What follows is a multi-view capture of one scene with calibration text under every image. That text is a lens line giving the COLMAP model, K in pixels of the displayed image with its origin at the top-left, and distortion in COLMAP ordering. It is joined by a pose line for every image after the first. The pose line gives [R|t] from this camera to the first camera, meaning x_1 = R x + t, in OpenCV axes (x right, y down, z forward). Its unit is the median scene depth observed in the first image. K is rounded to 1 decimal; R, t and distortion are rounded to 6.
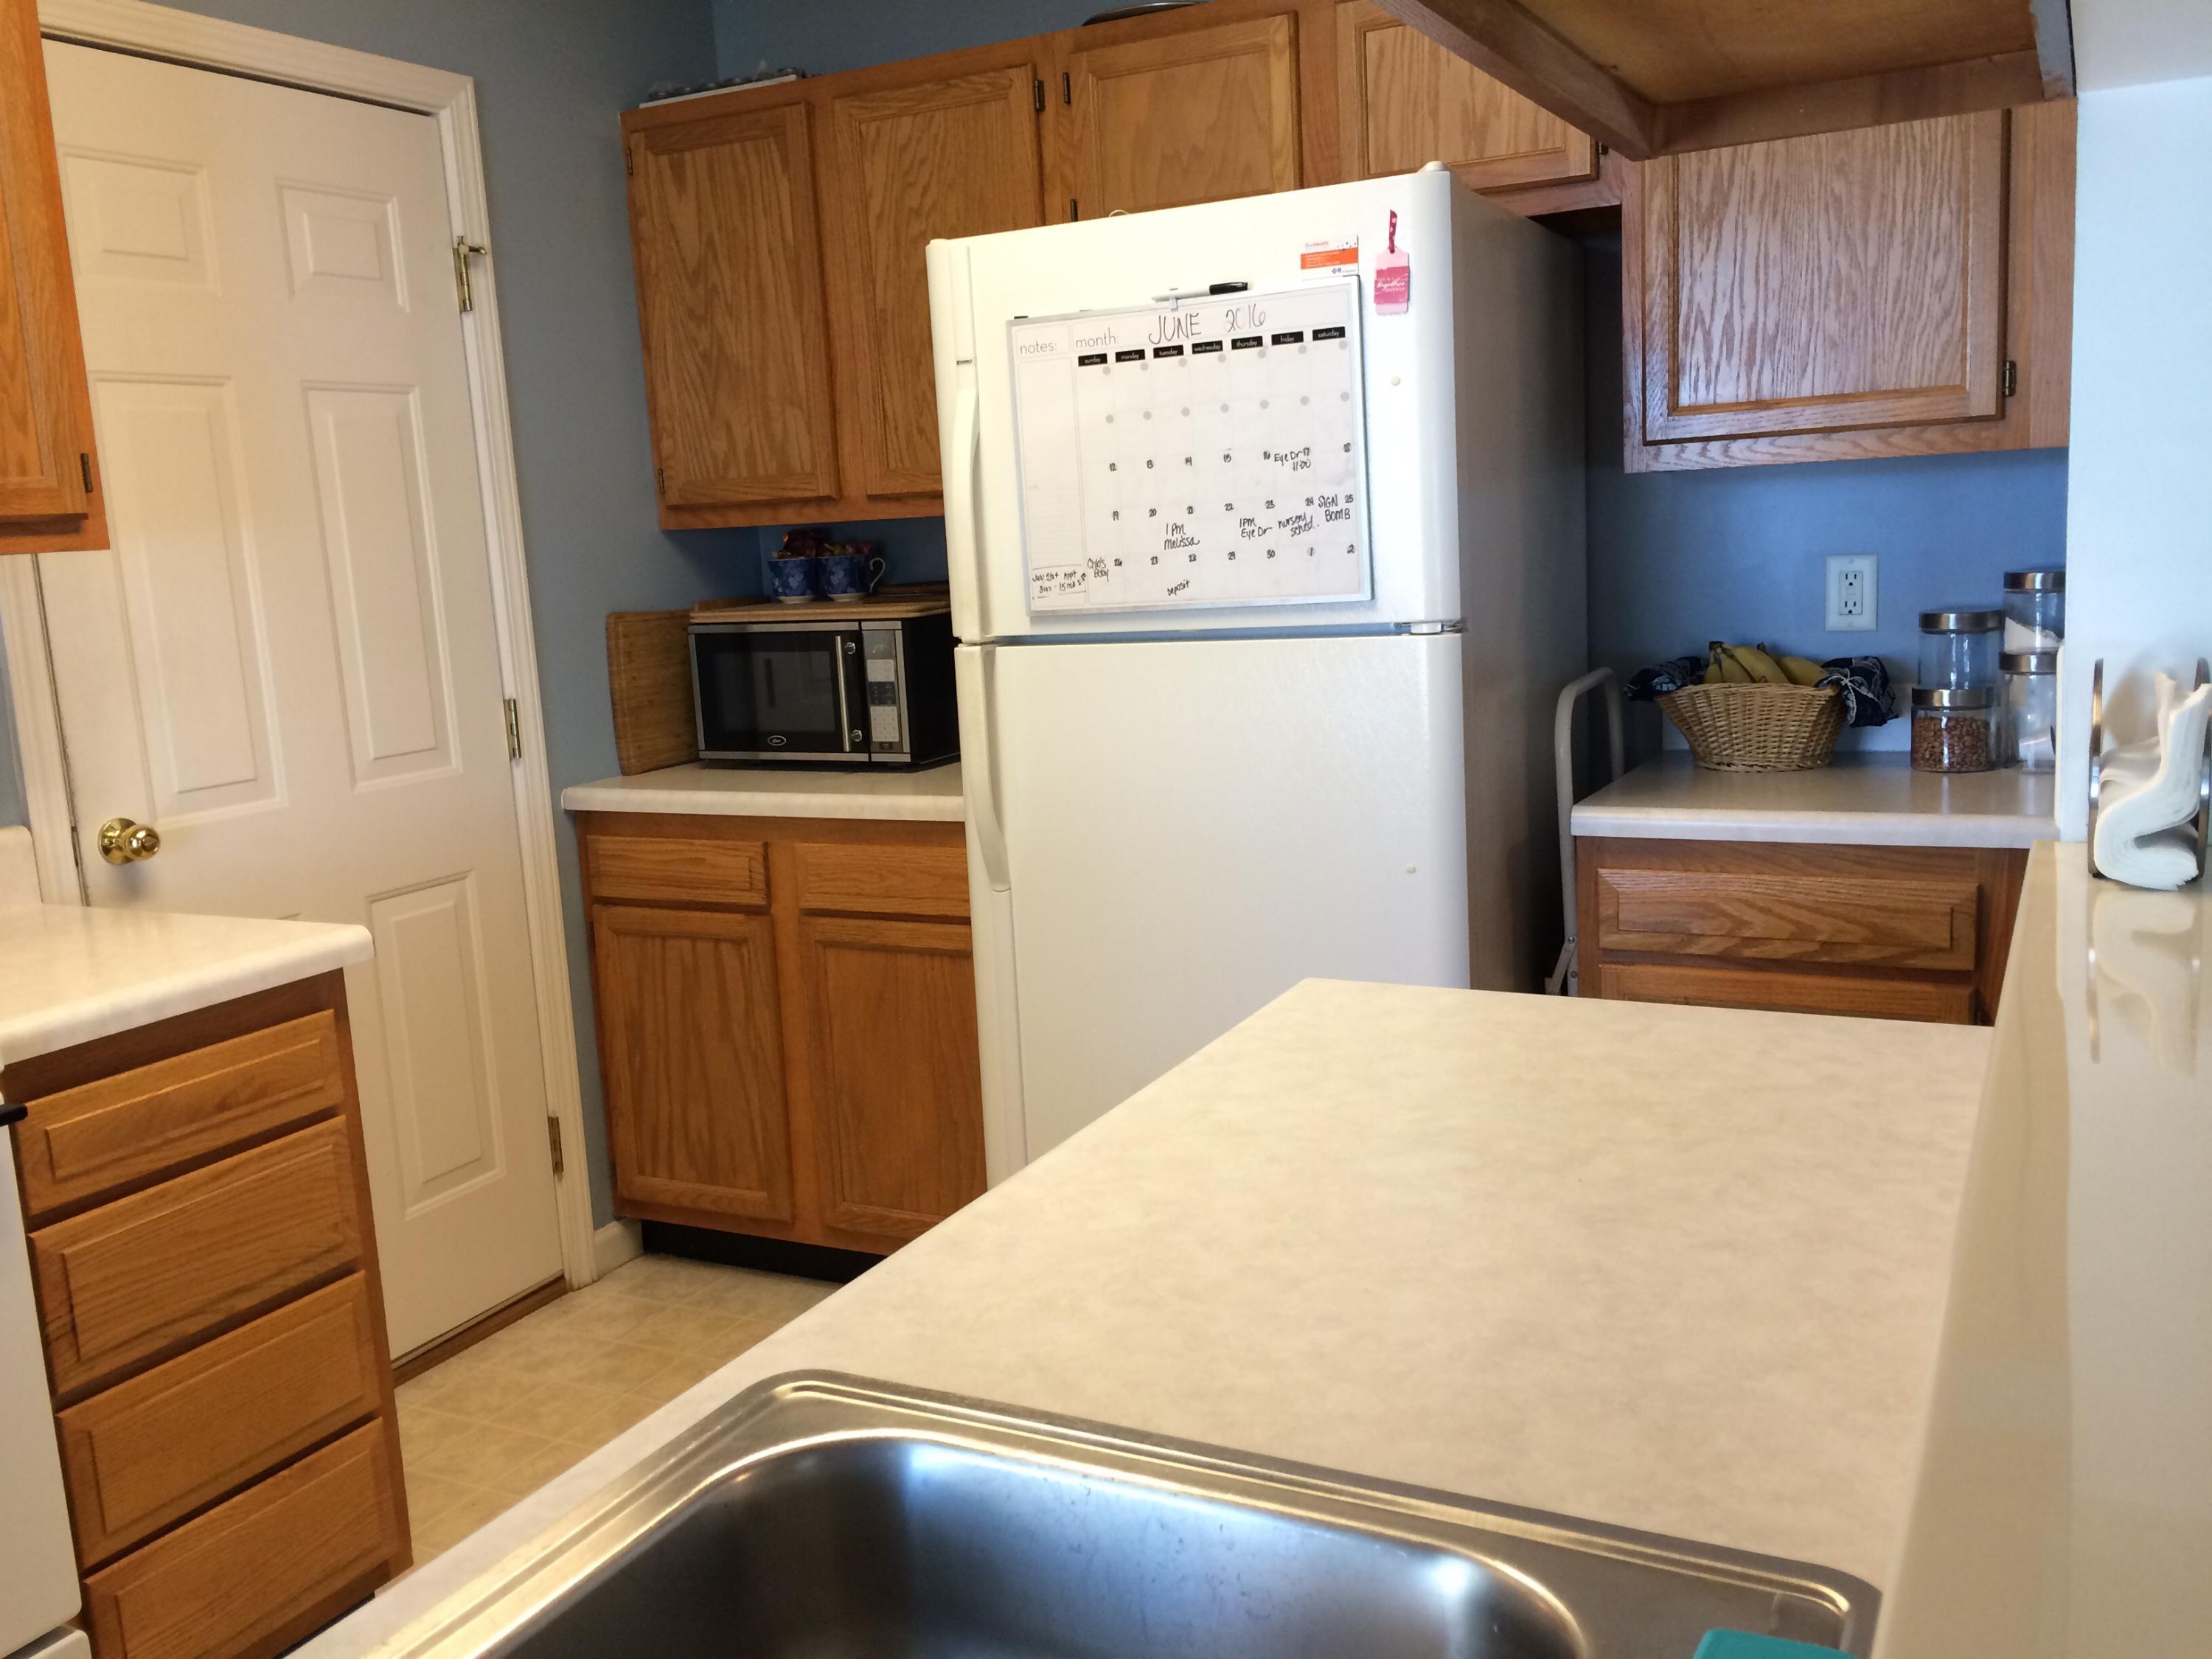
lens RADIAL K [[1906.5, 0, 1105.9], [0, 1906.5, 828.7], [0, 0, 1]] dist [0.047777, -0.009577]
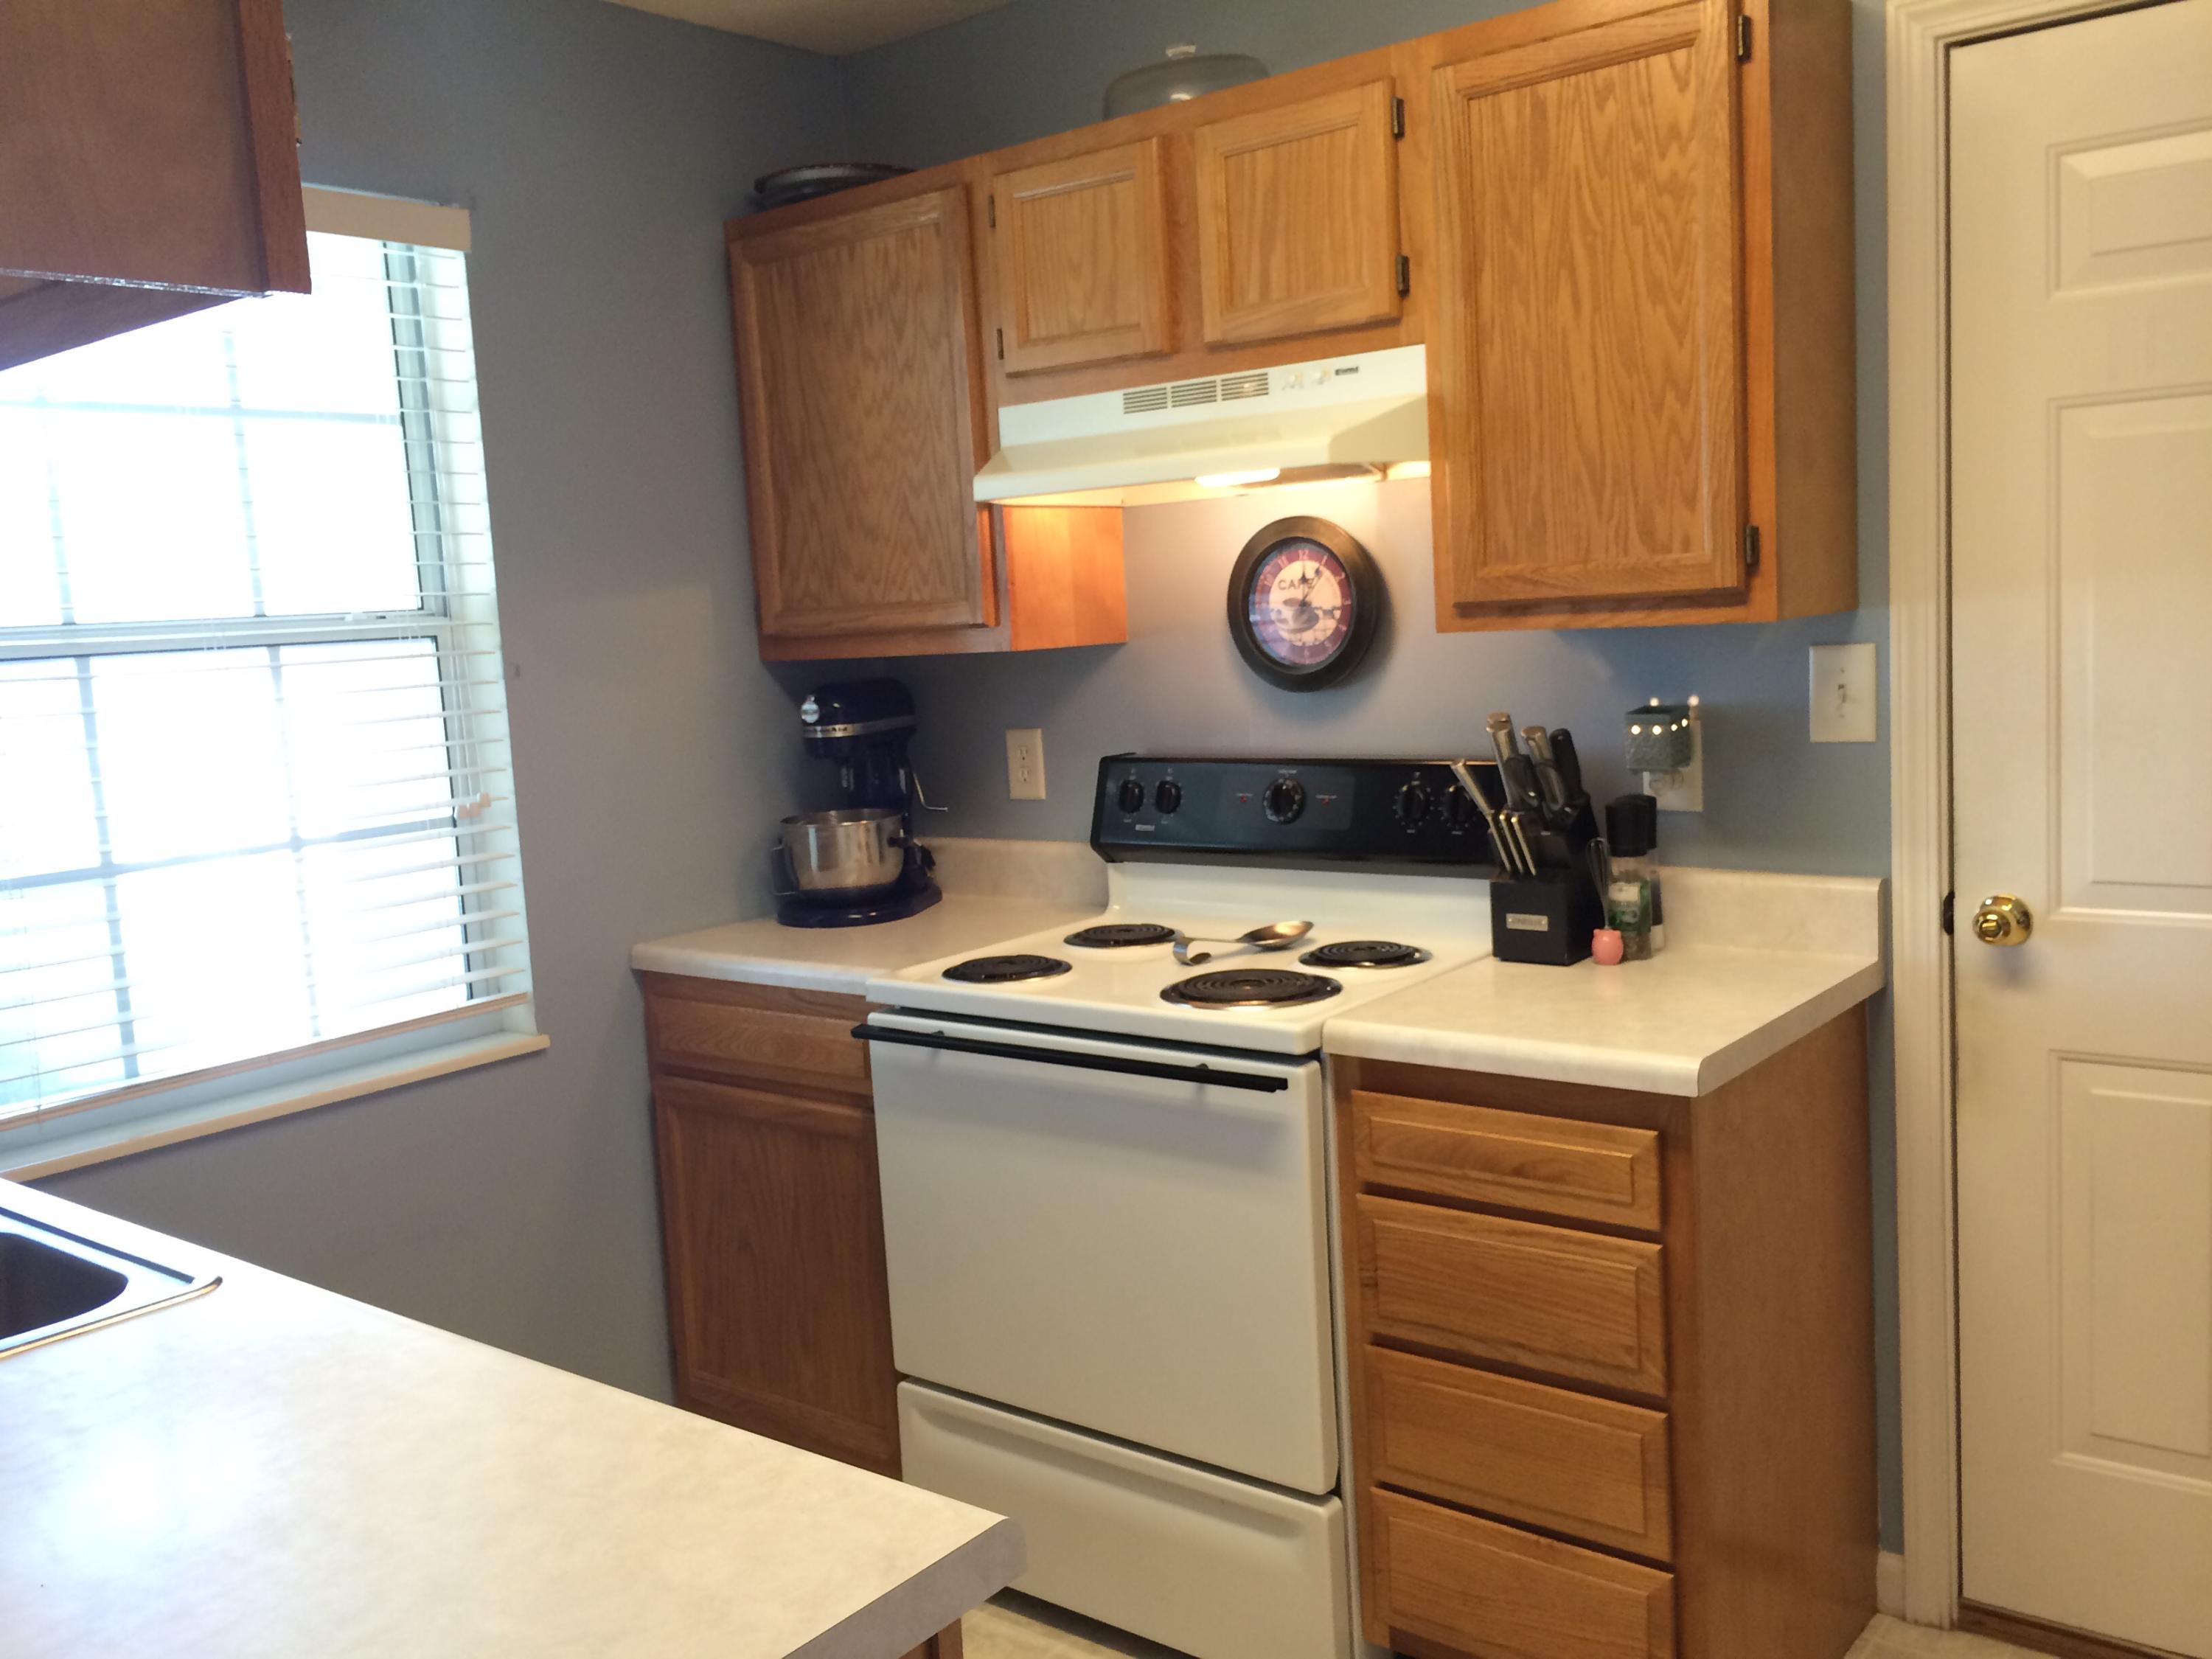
lens RADIAL K [[1906.5, 0, 1120.2], [0, 1906.5, 830.4], [0, 0, 1]] dist [0.047777, -0.009577]
pose [[-0.190004, 0.183889, -0.964408, 0.541811], [-0.091569, 0.974701, 0.203893, -0.224808], [0.977504, 0.127050, -0.168359, 0.921319]]
